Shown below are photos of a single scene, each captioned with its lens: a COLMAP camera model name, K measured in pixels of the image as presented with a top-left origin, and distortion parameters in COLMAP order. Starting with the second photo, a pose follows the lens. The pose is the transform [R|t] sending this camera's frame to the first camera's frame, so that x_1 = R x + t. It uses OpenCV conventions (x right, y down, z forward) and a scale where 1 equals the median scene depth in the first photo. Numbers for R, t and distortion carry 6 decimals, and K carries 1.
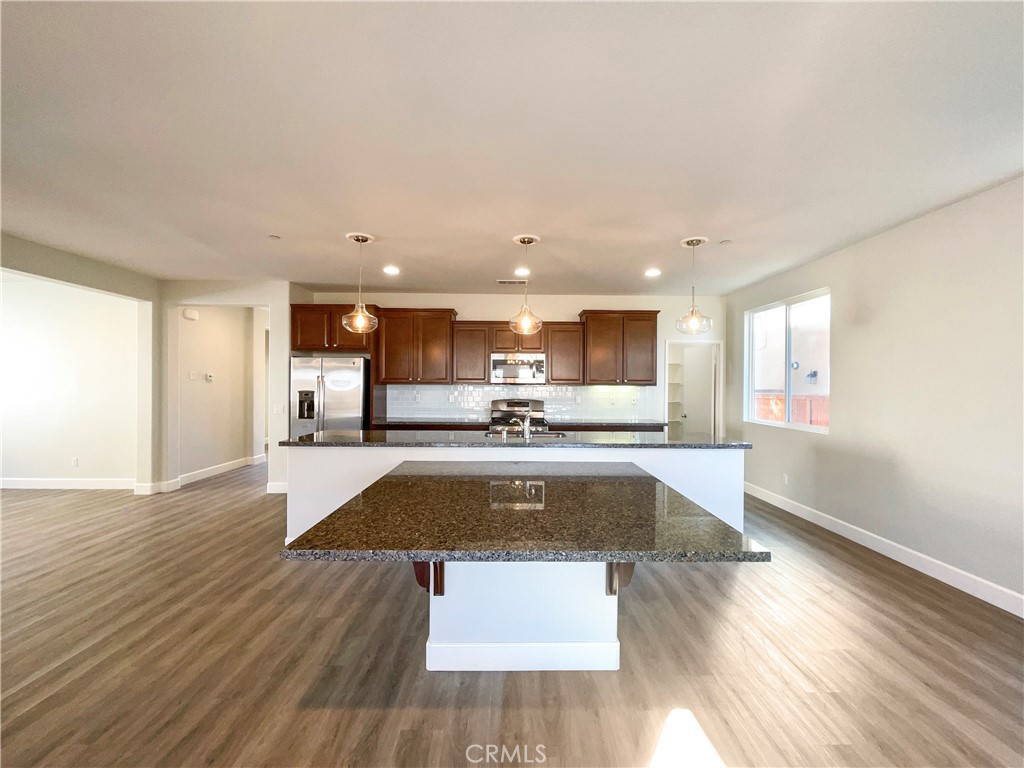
lens RADIAL K [[409.3, 0, 514.8], [0, 409.3, 382.9], [0, 0, 1]] dist [-0.002630, -0.000052]
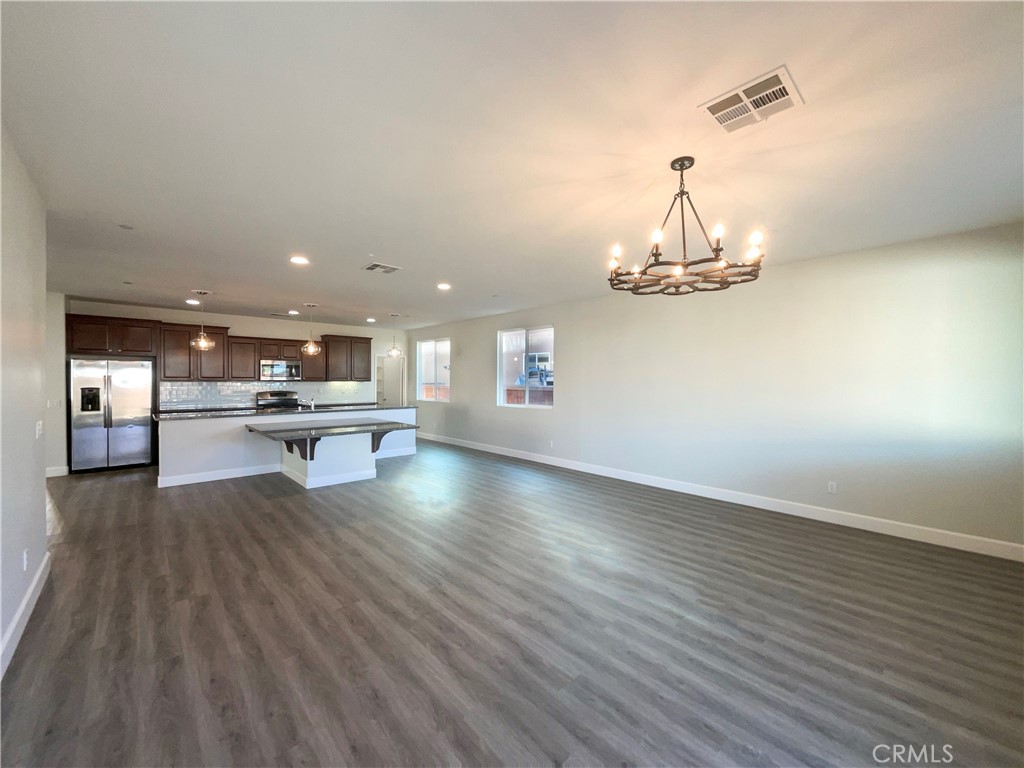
lens RADIAL K [[409.3, 0, 514.3], [0, 409.3, 380.8], [0, 0, 1]] dist [-0.002630, -0.000052]
pose [[0.740587, -0.006707, 0.671927, -0.388547], [0.001321, 0.999963, 0.008526, -0.009185], [-0.671959, -0.005427, 0.740569, -0.728286]]
